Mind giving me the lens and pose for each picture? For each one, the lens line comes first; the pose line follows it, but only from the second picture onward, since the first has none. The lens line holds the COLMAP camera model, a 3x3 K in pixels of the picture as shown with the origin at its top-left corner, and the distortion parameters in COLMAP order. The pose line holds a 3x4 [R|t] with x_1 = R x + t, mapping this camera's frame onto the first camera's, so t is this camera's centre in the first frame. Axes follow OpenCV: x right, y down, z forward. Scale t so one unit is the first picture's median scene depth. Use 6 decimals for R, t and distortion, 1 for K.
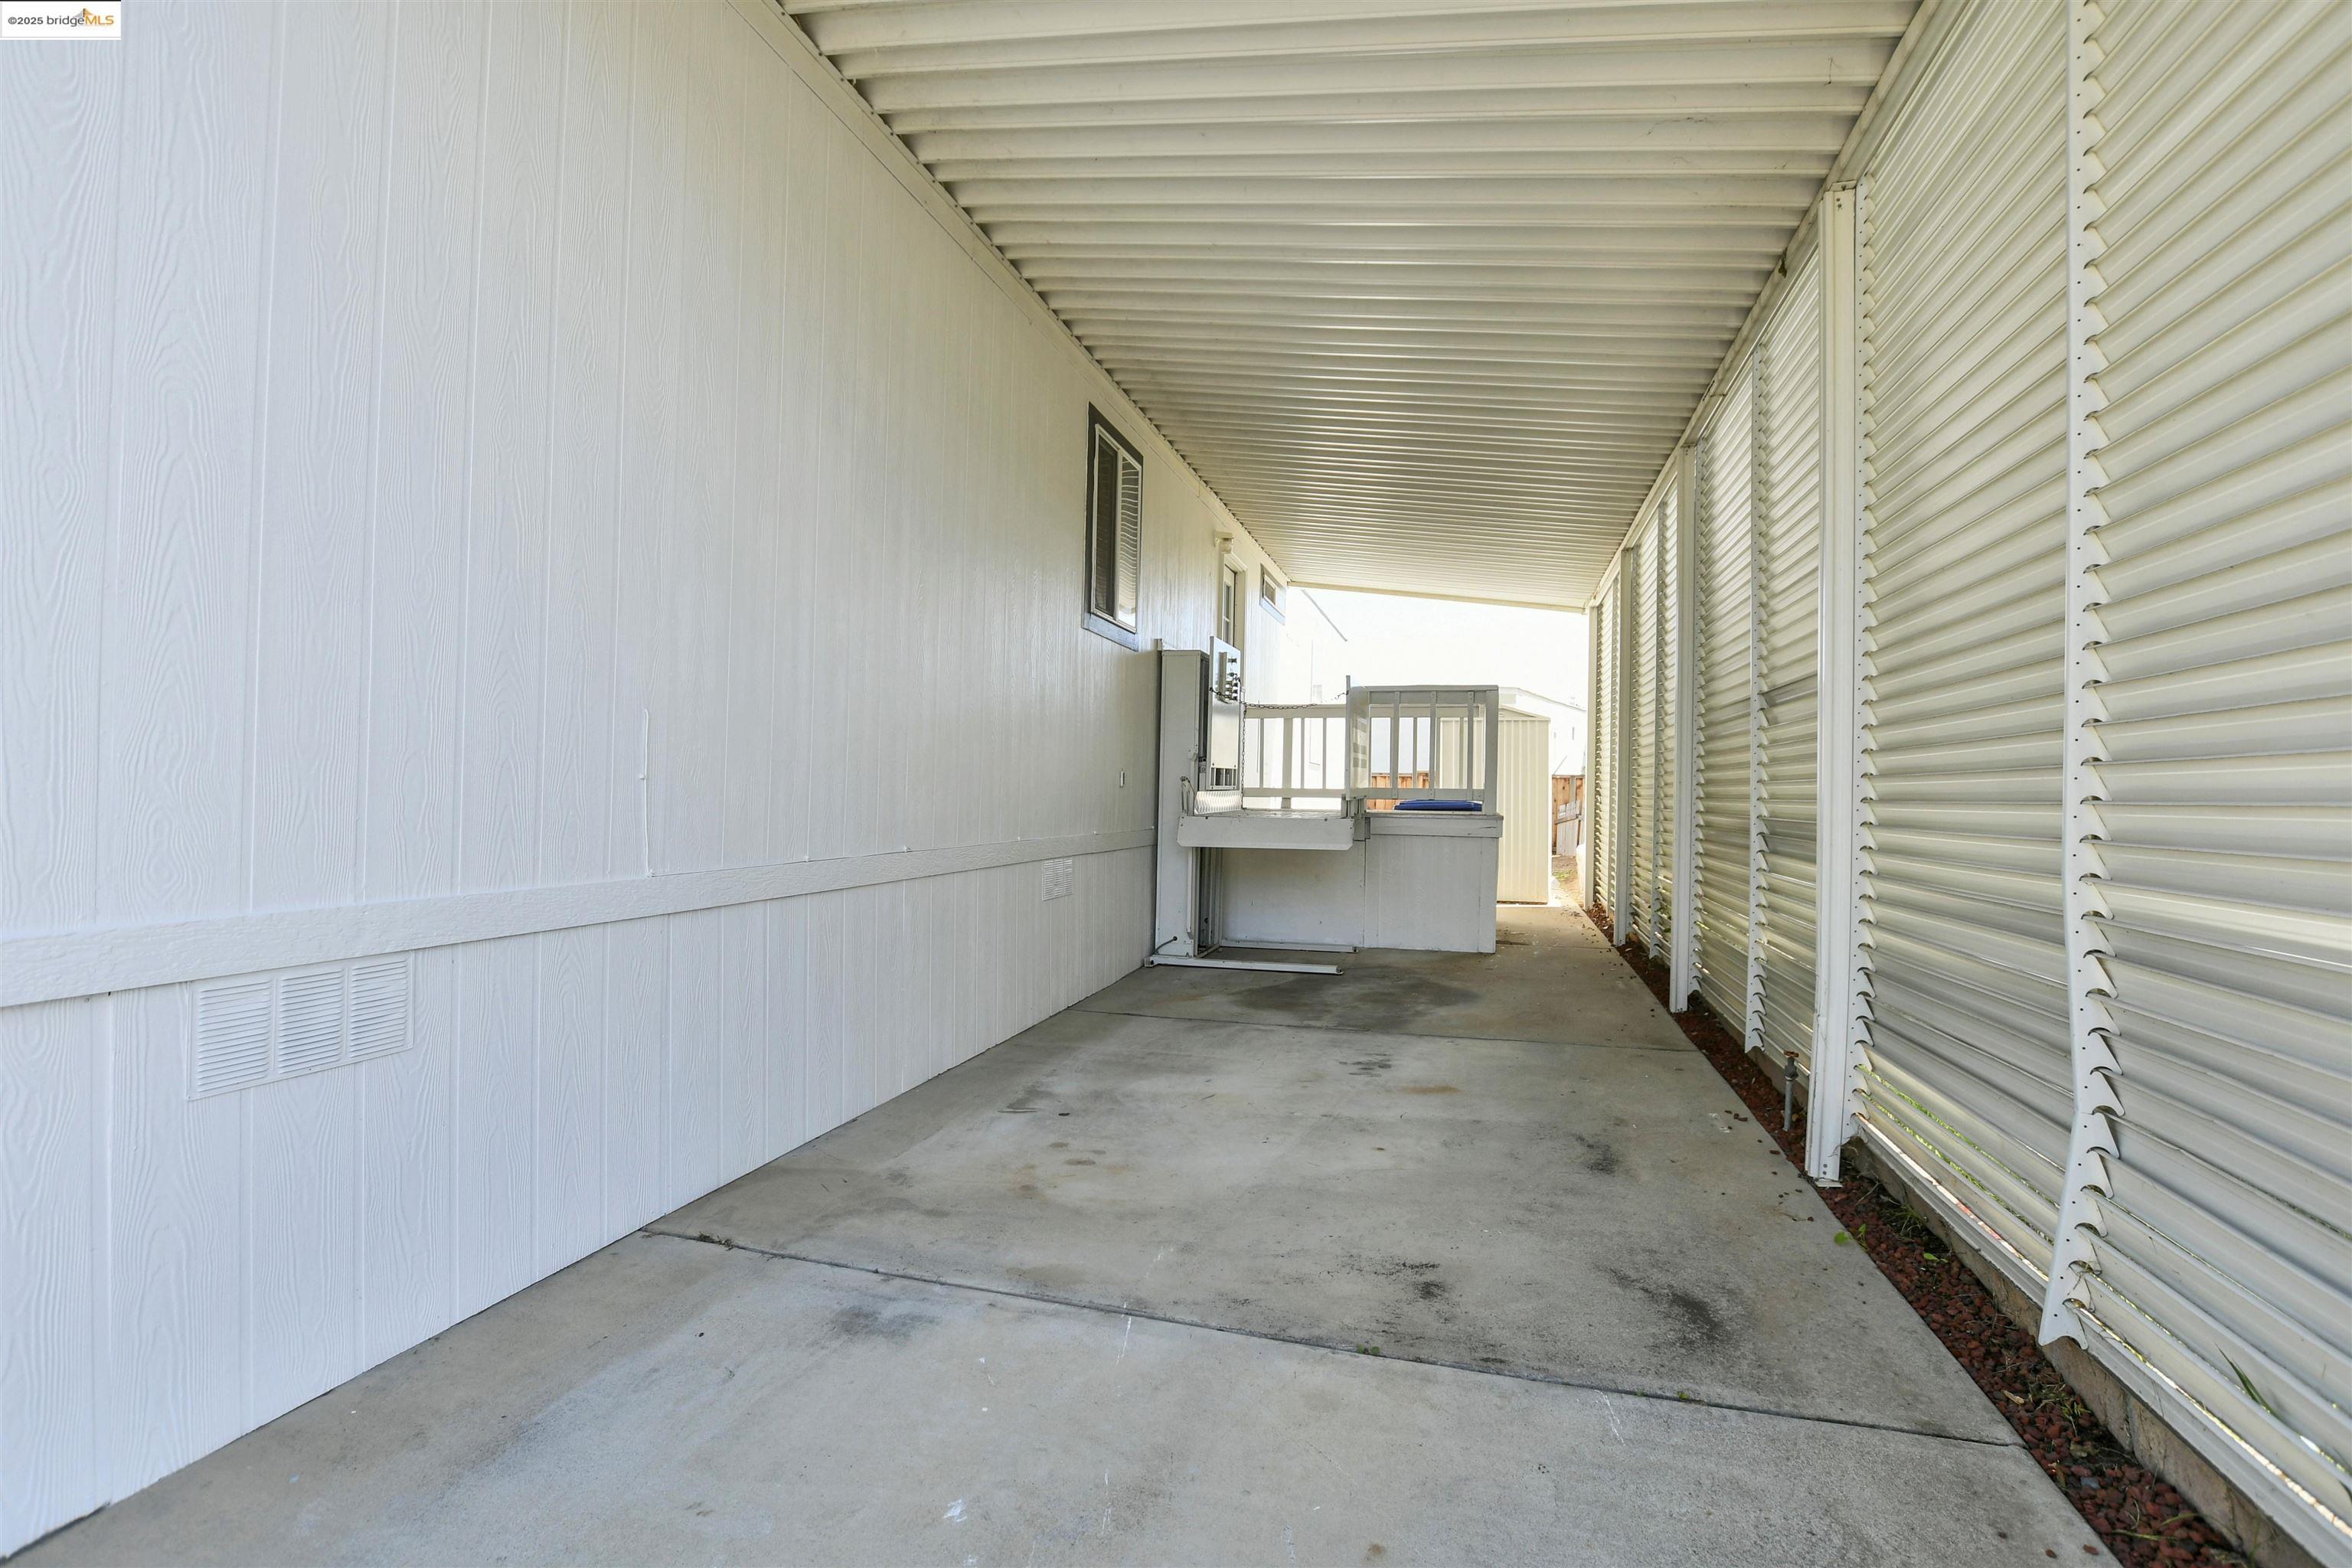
lens RADIAL K [[1121.2, 0, 1154.7], [0, 1121.2, 792.9], [0, 0, 1]] dist [-0.002889, -0.000404]
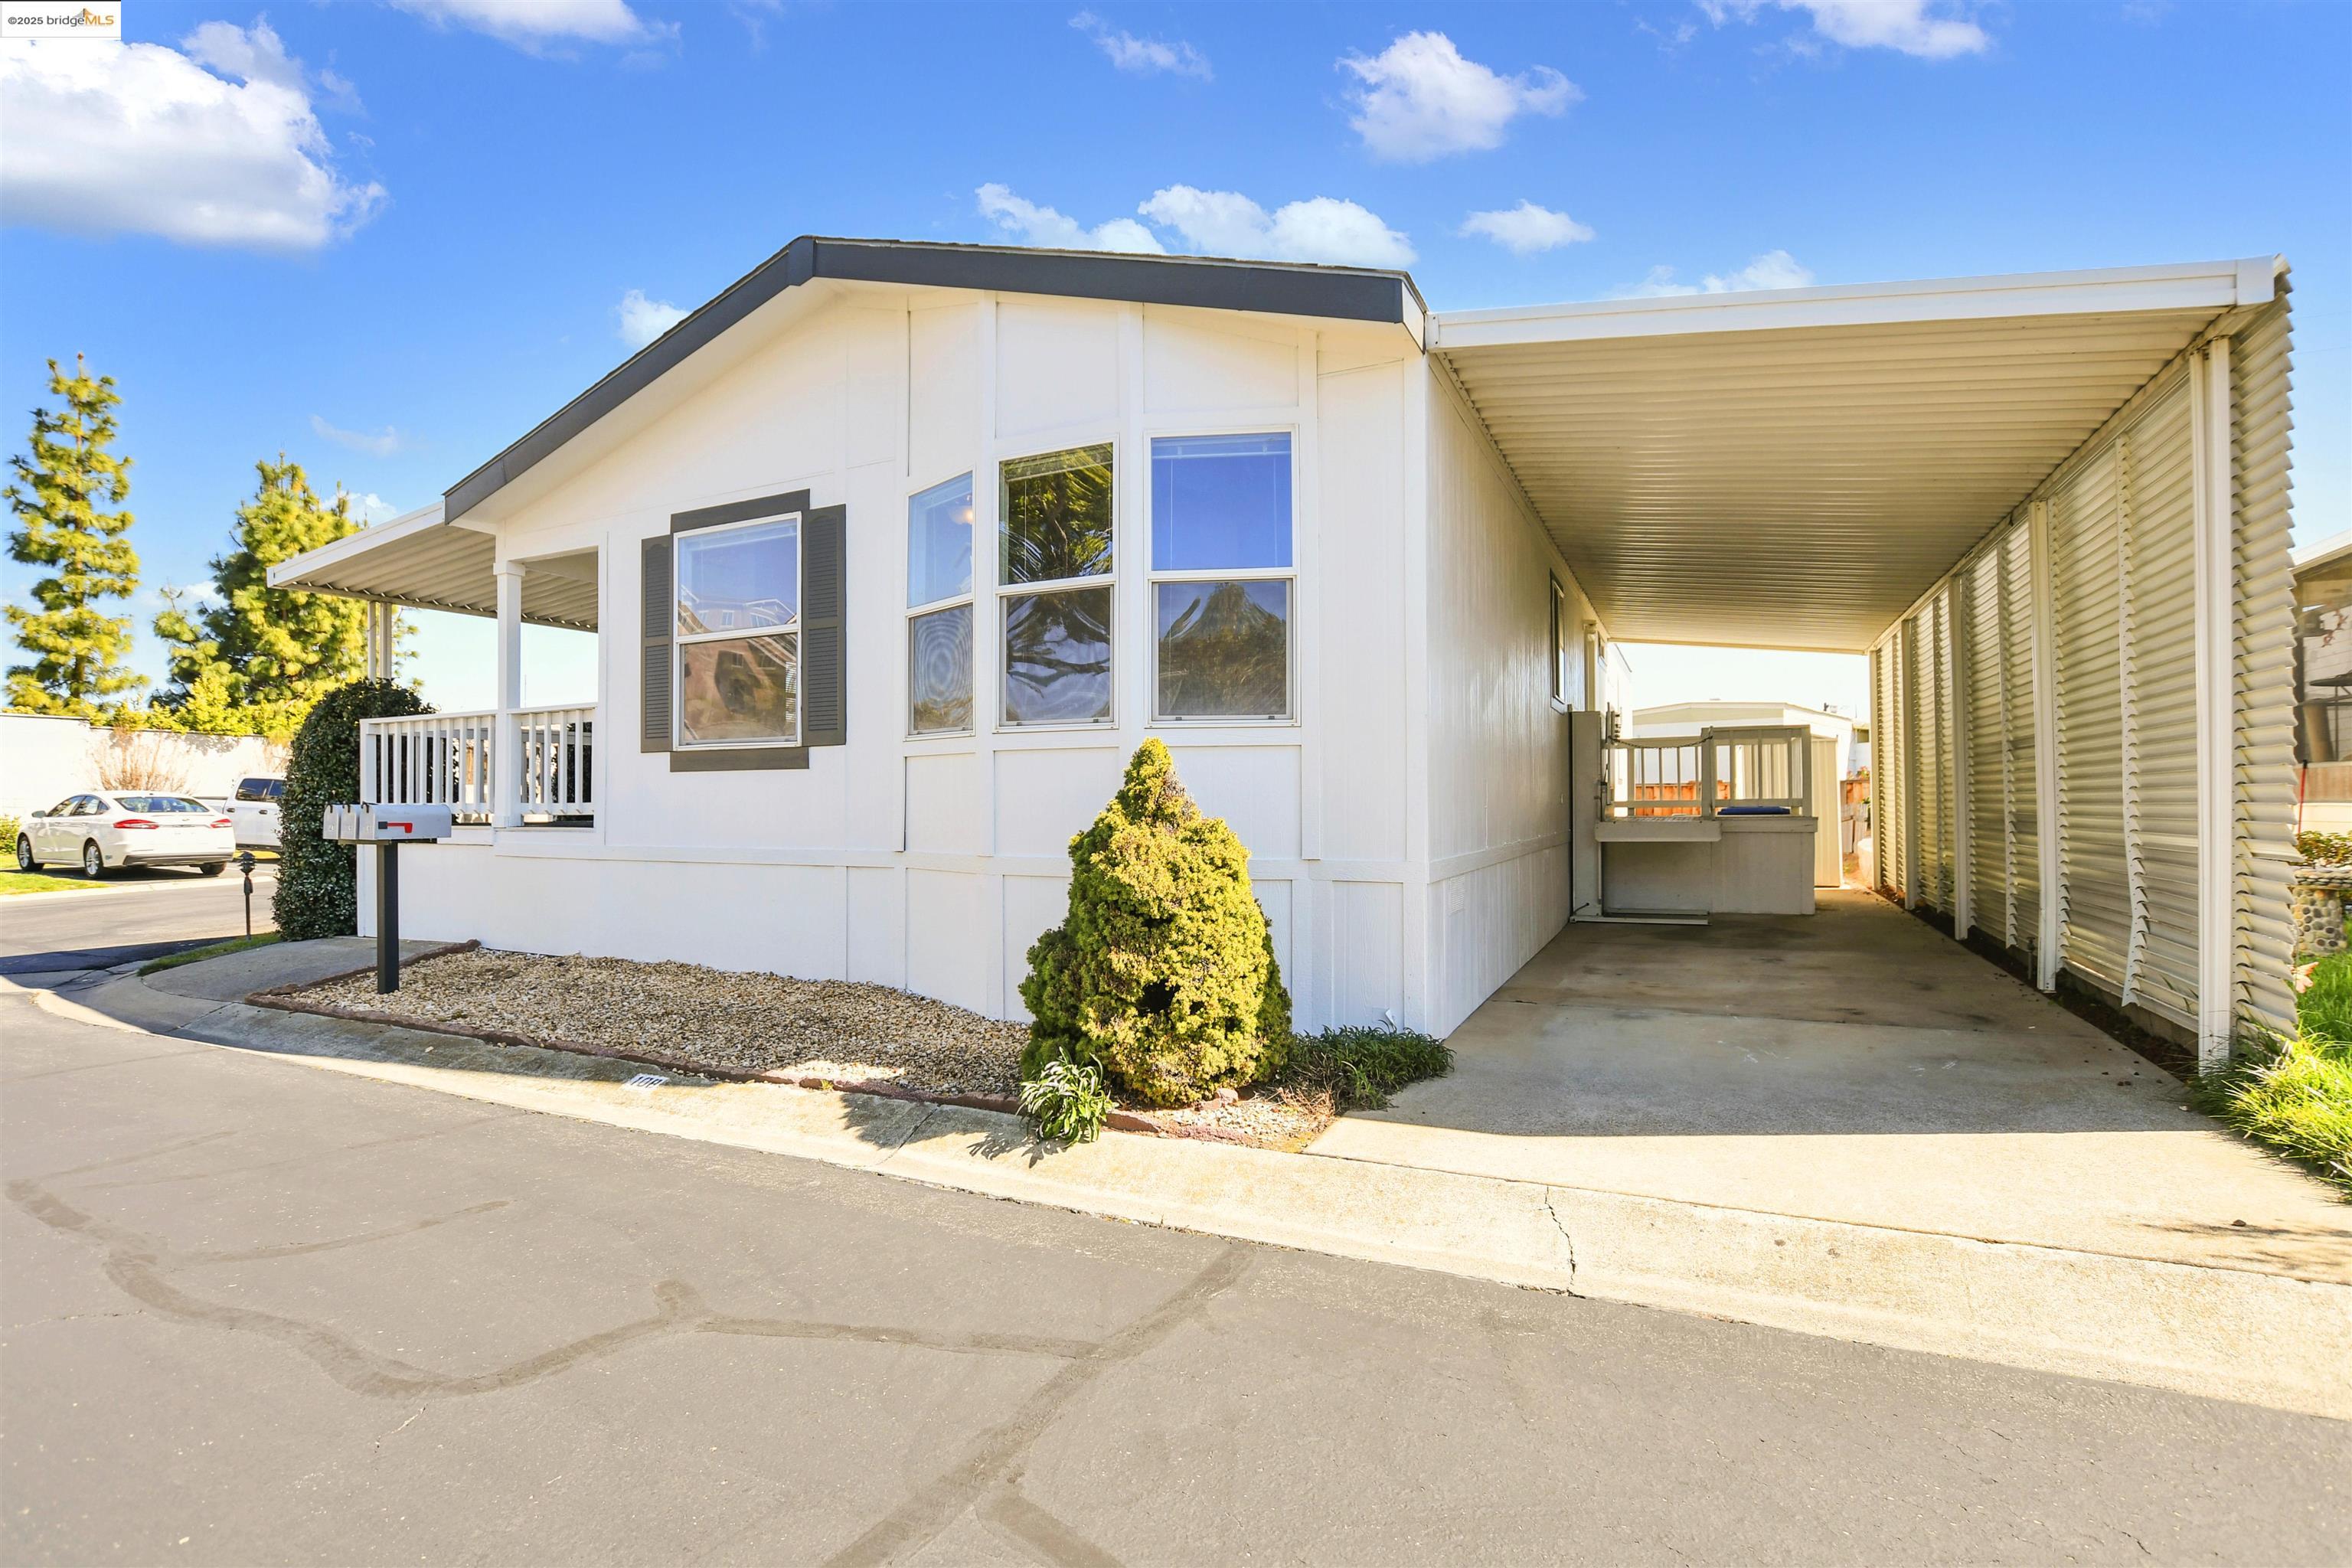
lens RADIAL K [[1121.2, 0, 1154.7], [0, 1121.2, 792.9], [0, 0, 1]] dist [-0.002889, -0.000404]
pose [[0.983907, -0.026044, -0.176774, -0.364581], [0.023744, 0.999604, -0.015120, -0.011082], [0.177098, 0.010679, 0.984135, -0.750195]]
